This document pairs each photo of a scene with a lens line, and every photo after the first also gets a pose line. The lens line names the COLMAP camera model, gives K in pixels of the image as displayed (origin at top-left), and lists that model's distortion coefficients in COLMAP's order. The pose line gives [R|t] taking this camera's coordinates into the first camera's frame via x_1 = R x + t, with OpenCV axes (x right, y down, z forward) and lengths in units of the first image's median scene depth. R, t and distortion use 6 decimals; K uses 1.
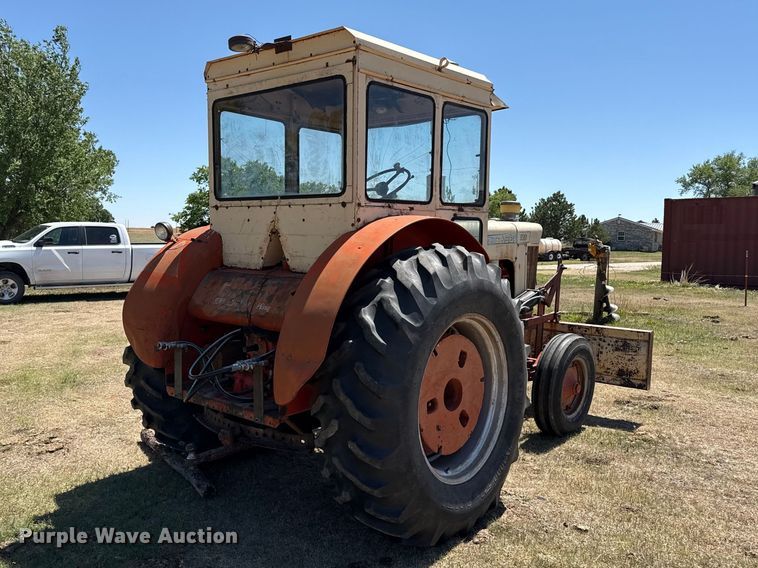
lens RADIAL K [[692.3, 0, 379.0], [0, 692.3, 284.0], [0, 0, 1]] dist [0.135300, -0.286140]
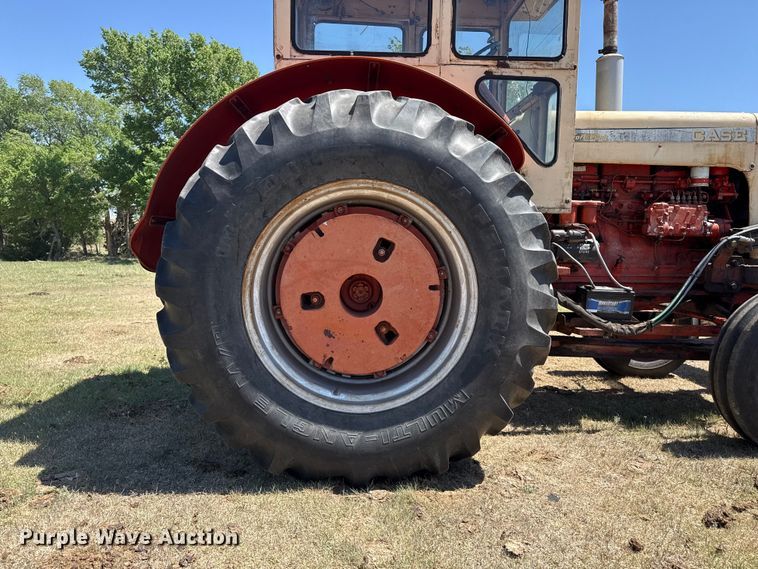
lens RADIAL K [[547.7, 0, 378.1], [0, 547.7, 281.6], [0, 0, 1]] dist [0.097311, -0.134584]
pose [[0.659374, 0.059036, -0.749494, 0.505641], [-0.072184, 0.997278, 0.015048, 0.122914], [0.748342, 0.044180, 0.661840, 0.572688]]
